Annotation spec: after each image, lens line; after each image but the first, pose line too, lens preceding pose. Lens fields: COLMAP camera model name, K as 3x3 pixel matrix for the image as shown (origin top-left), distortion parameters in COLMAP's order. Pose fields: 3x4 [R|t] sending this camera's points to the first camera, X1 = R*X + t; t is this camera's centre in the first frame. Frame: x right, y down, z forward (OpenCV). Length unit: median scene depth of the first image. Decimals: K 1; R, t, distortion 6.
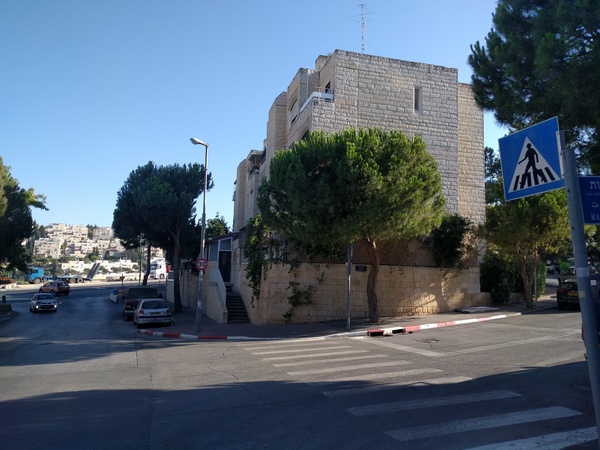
lens RADIAL K [[426.7, 0, 300.0], [0, 426.7, 225.0], [0, 0, 1]] dist [-0.030518, -0.000975]
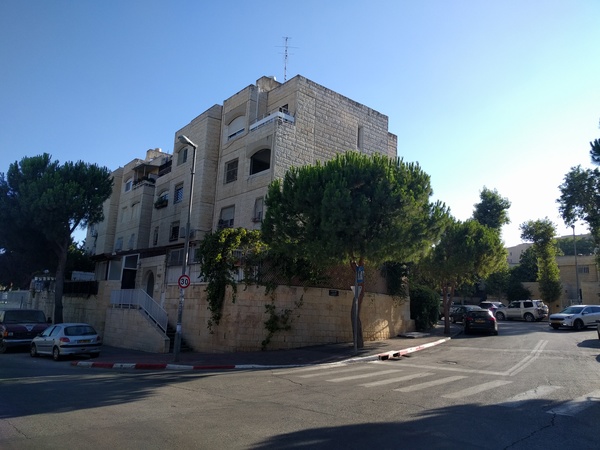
lens RADIAL K [[426.7, 0, 300.0], [0, 426.7, 225.0], [0, 0, 1]] dist [-0.030518, -0.000975]
pose [[0.913858, 0.097029, 0.394271, -0.313283], [-0.069371, 0.994061, -0.083843, 0.029955], [-0.400065, 0.049270, 0.915161, 0.102603]]
